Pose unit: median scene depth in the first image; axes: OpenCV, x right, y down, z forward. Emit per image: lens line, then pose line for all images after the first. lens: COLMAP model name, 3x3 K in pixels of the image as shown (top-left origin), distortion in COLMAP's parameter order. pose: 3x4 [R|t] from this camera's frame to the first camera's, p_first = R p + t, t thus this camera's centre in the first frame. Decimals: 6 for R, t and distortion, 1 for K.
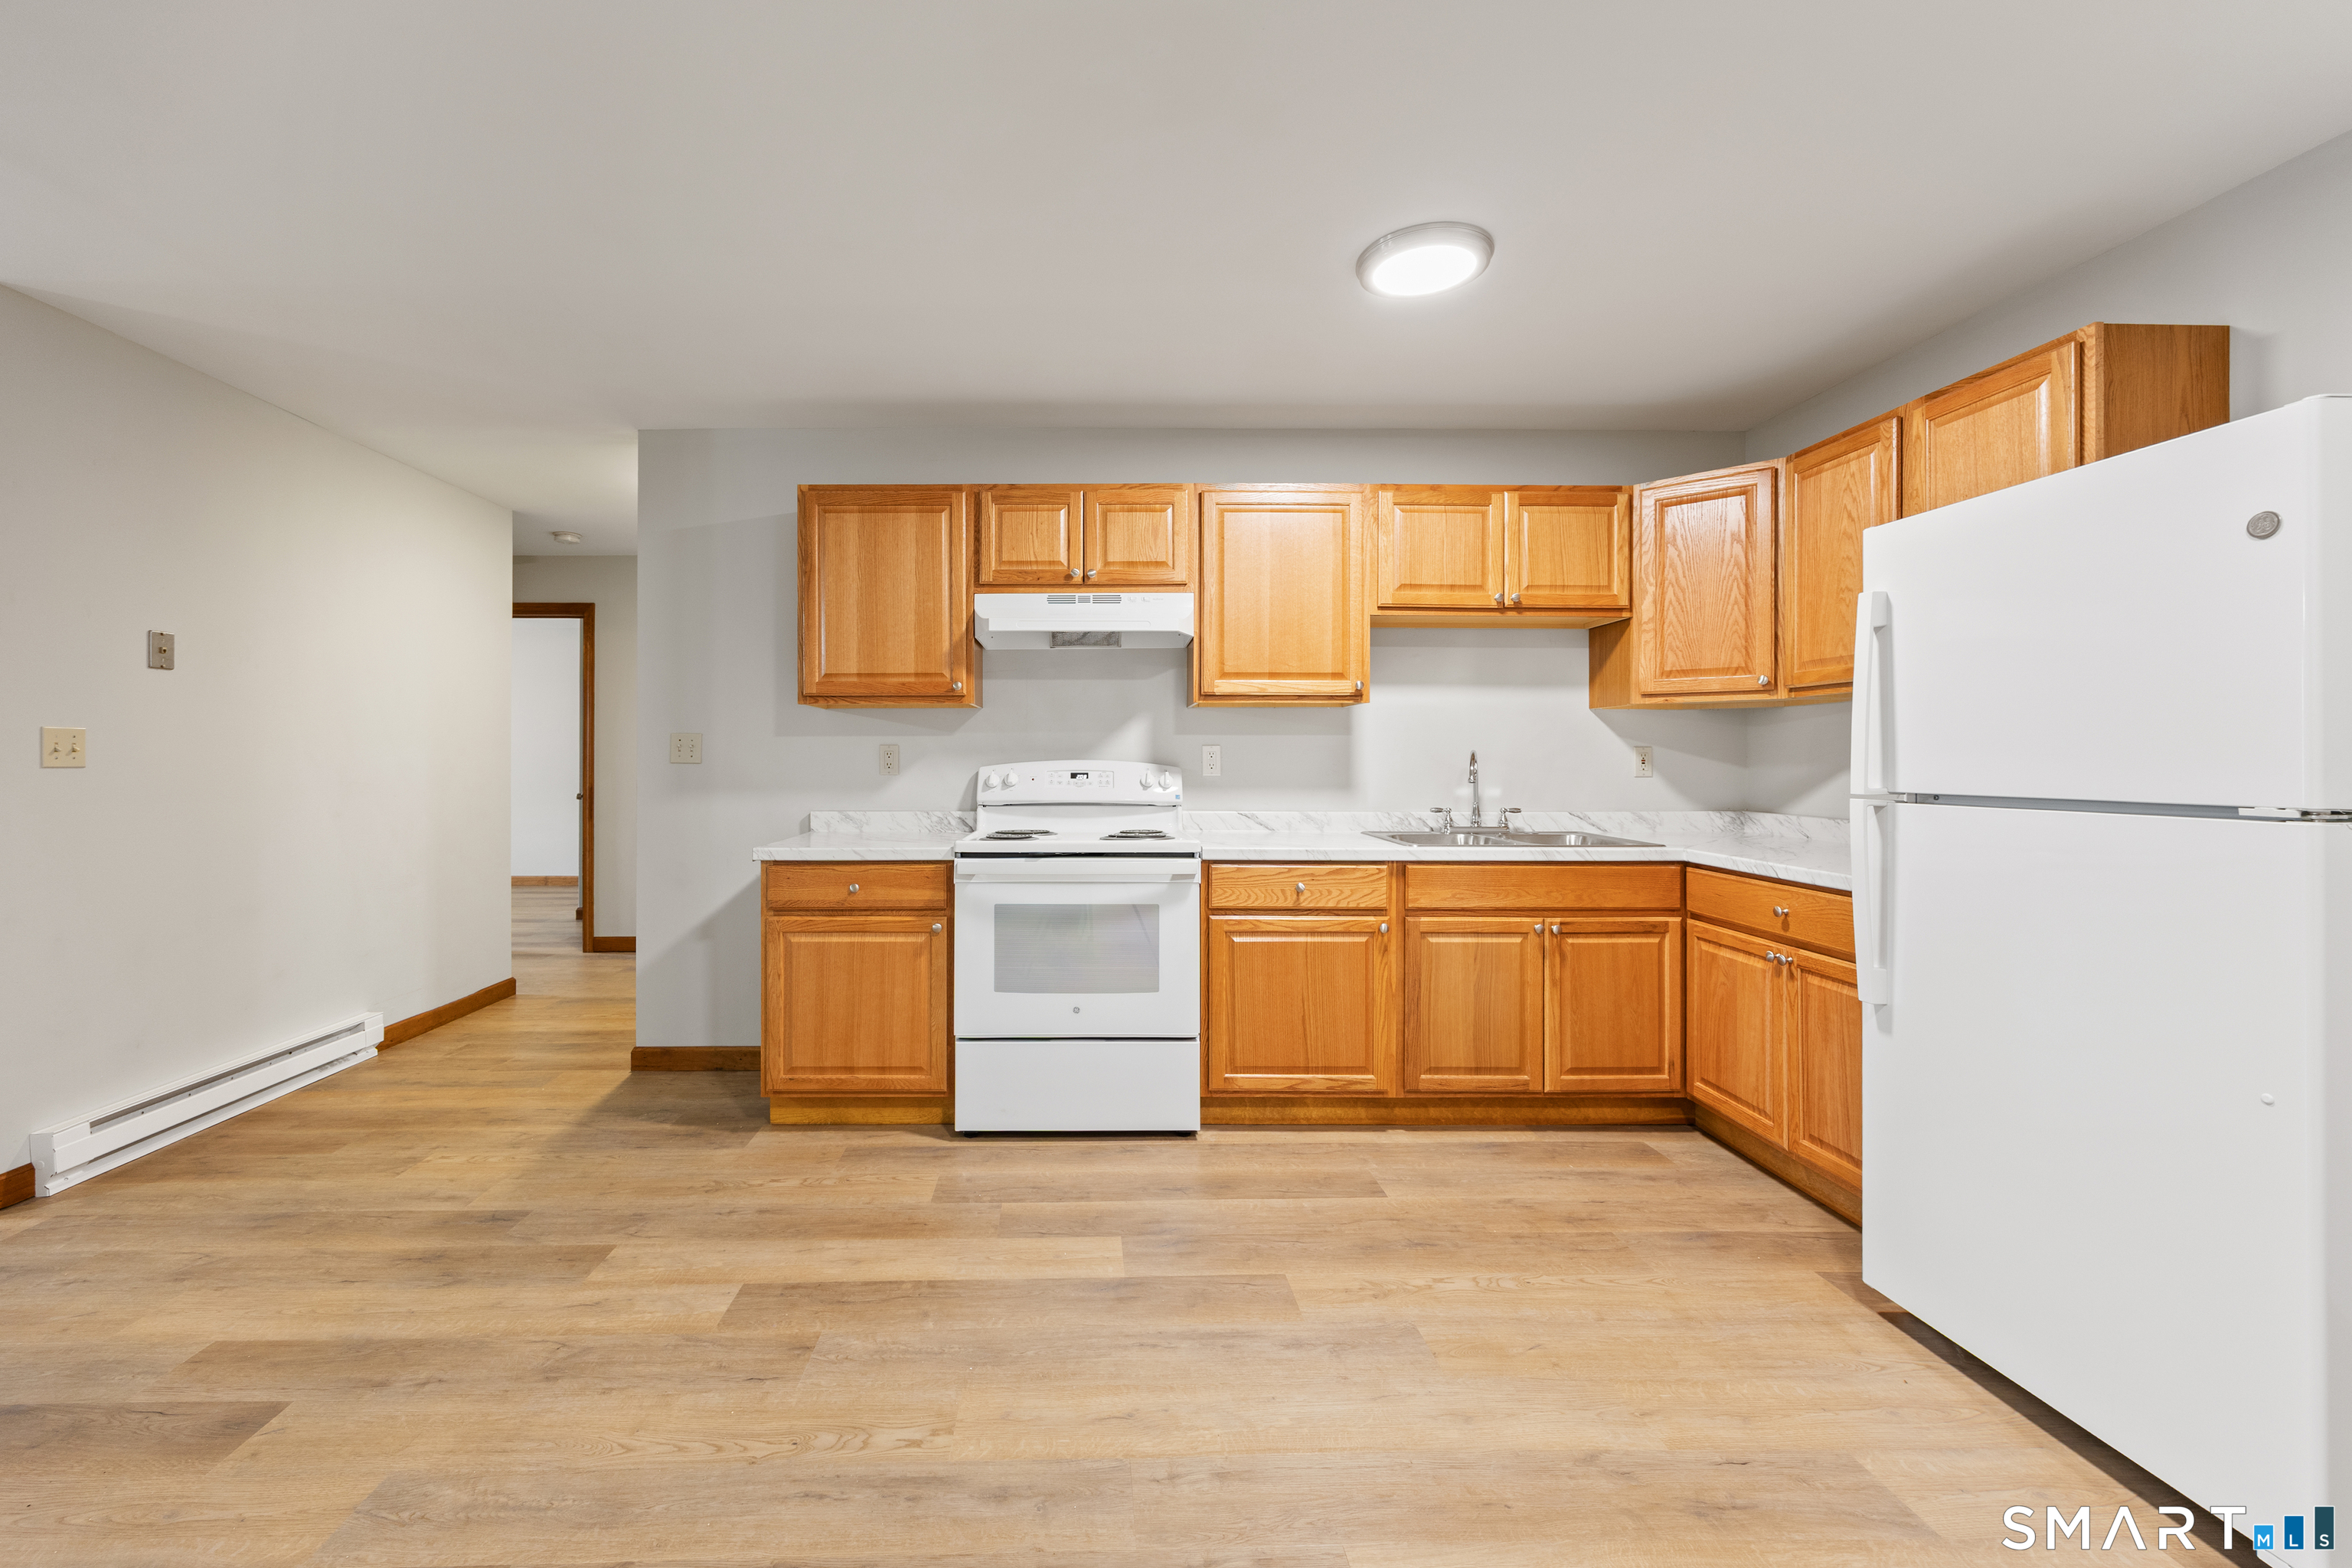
lens RADIAL K [[949.4, 0, 1097.9], [0, 949.4, 752.9], [0, 0, 1]] dist [0.000322, -0.000148]
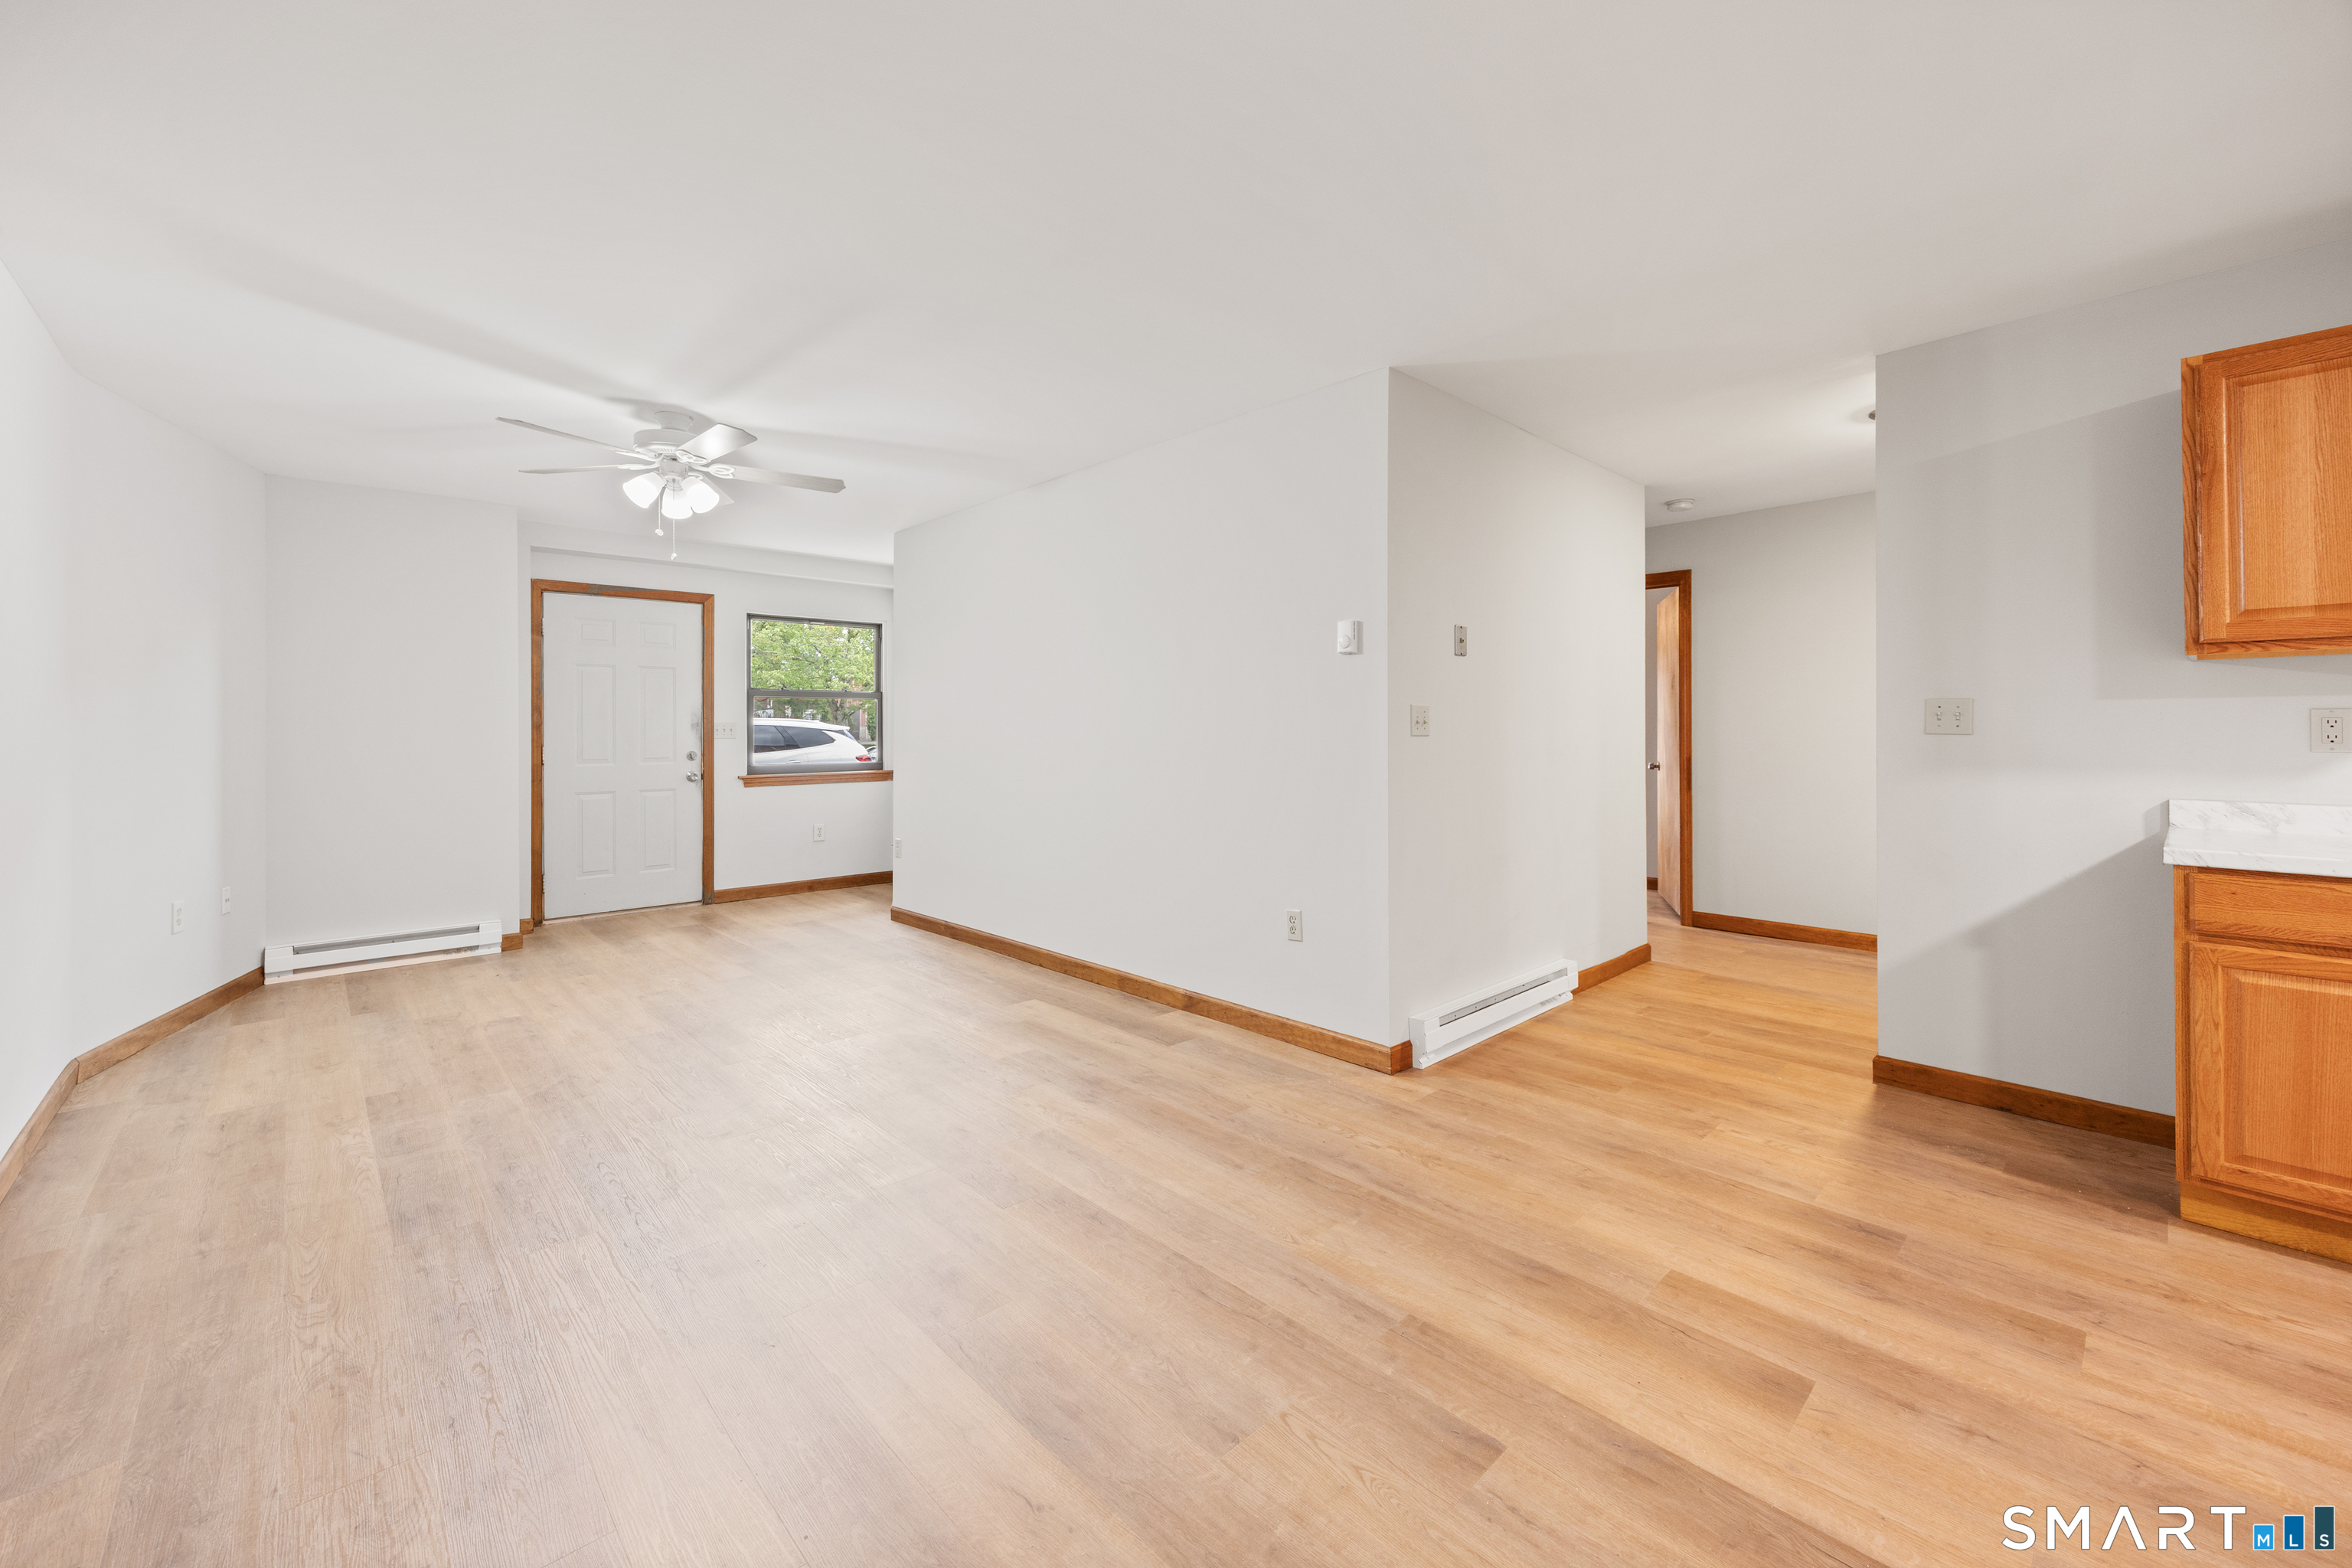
lens RADIAL K [[936.3, 0, 1163.3], [0, 936.3, 722.0], [0, 0, 1]] dist [-0.005279, 0.000546]
pose [[0.659755, -0.005518, -0.751460, -0.337041], [0.005187, 0.999983, -0.002788, -0.001524], [0.751463, -0.002058, 0.659772, -0.087074]]
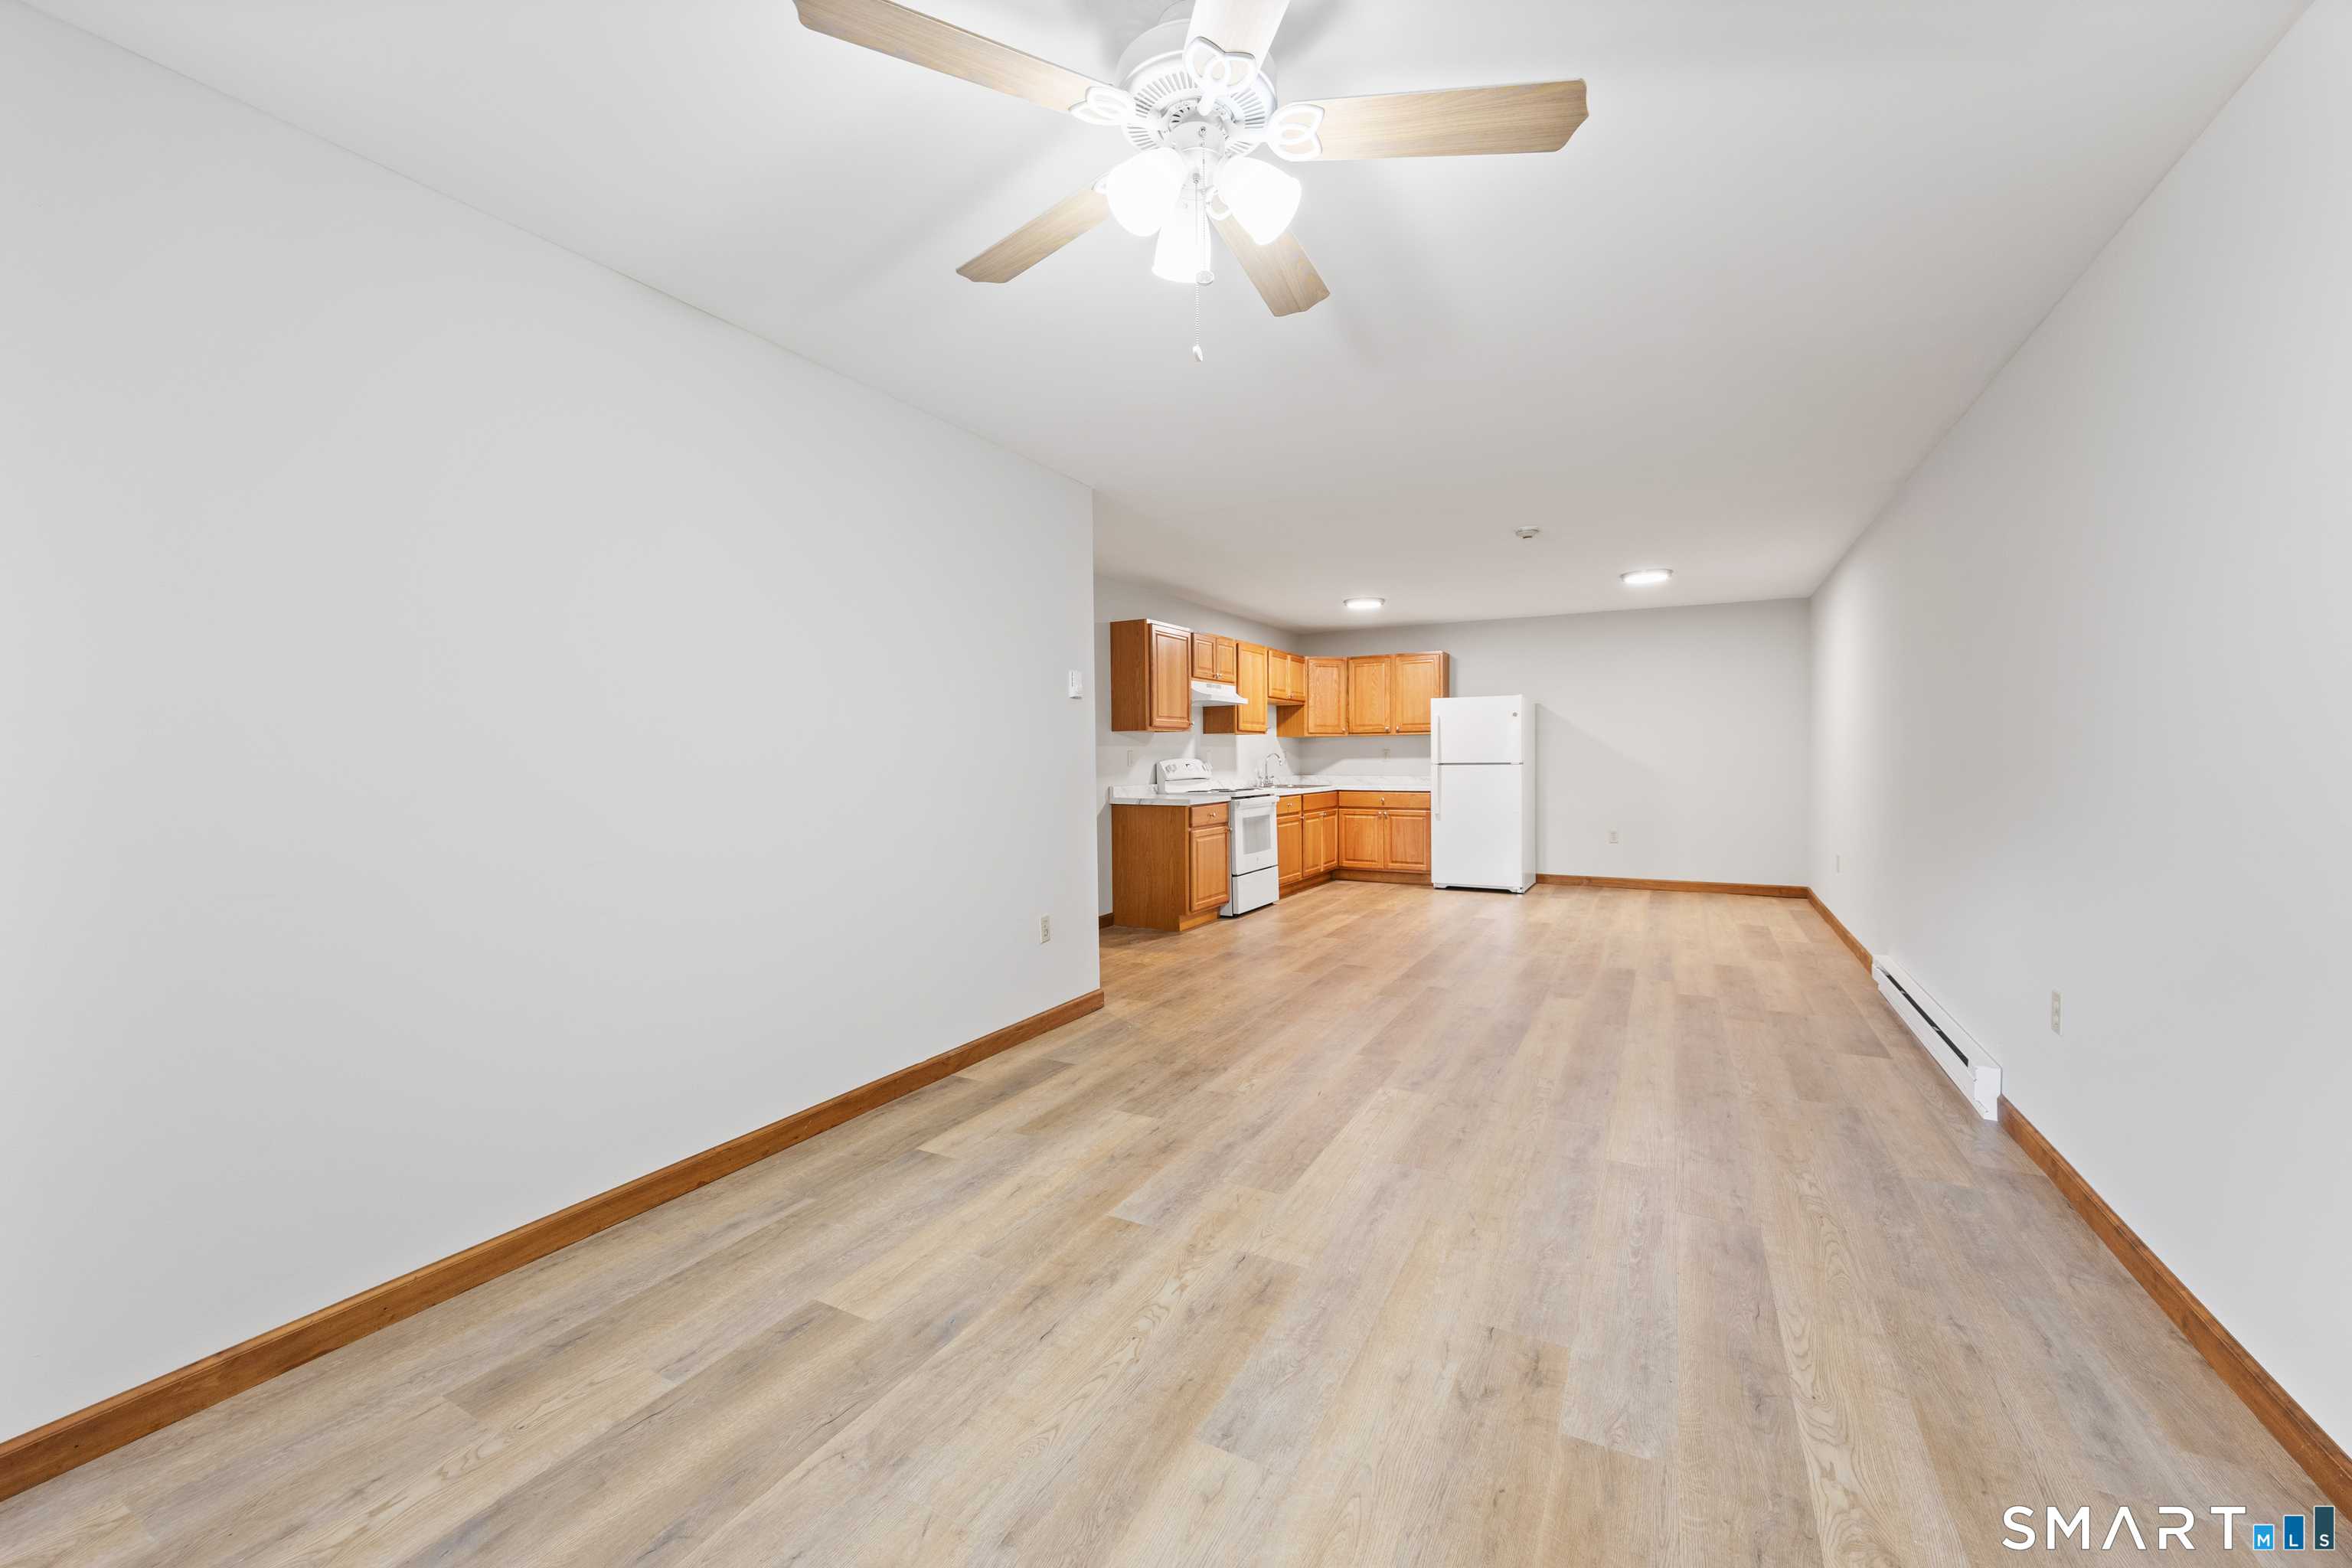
lens RADIAL K [[943.9, 0, 1176.0], [0, 943.9, 784.0], [0, 0, 1]] dist [0.000124, 0.005007]
pose [[0.490233, -0.028612, 0.871122, -2.260835], [0.005365, 0.999541, 0.029811, 0.003230], [-0.871575, -0.009940, 0.490161, -0.015173]]
